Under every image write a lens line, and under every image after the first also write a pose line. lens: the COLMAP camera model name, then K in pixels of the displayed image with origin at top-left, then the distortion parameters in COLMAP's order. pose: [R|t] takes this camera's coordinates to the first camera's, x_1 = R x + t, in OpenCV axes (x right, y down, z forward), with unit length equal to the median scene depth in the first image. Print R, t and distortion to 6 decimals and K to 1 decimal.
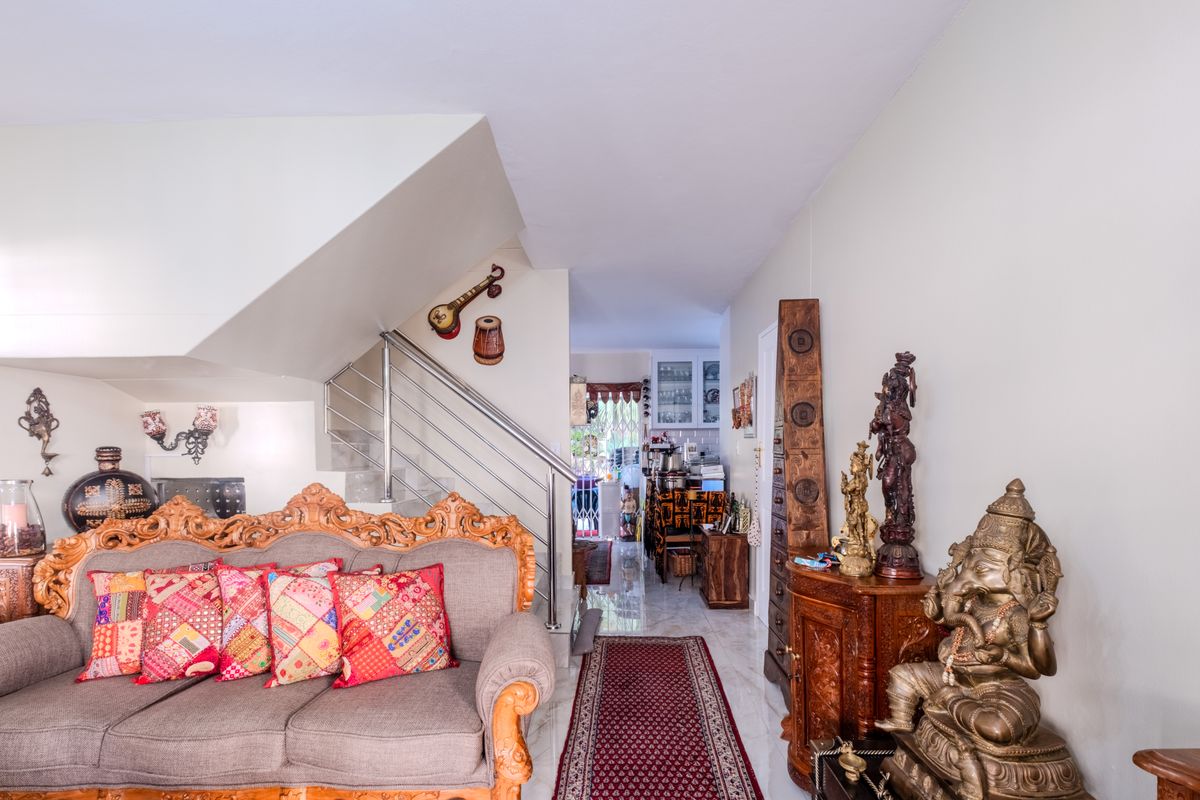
lens RADIAL K [[550.2, 0, 600.3], [0, 550.2, 453.8], [0, 0, 1]] dist [-0.004240, -0.001503]
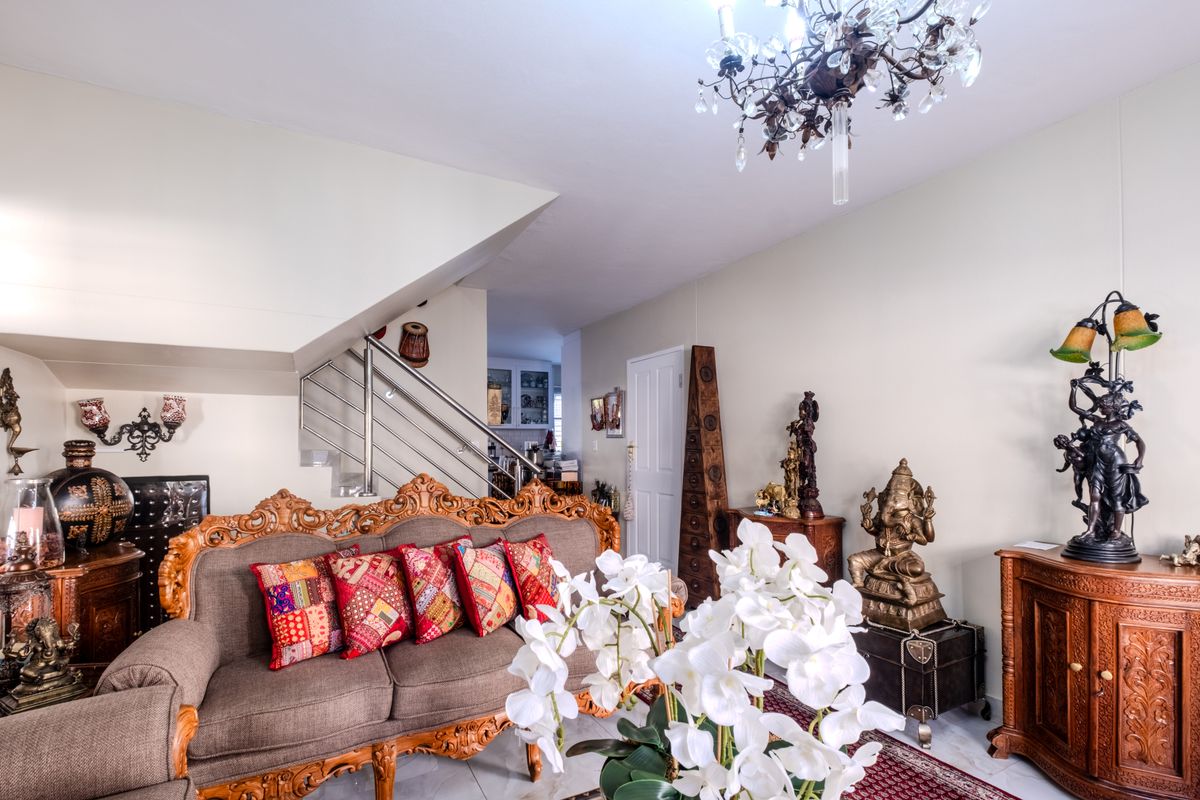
lens RADIAL K [[527.1, 0, 598.6], [0, 527.1, 434.5], [0, 0, 1]] dist [0.000699, -0.000368]
pose [[0.873749, 0.013654, 0.486185, -0.633226], [0.003261, 0.999419, -0.033928, 0.009301], [-0.486365, 0.031230, 0.873197, -0.115454]]
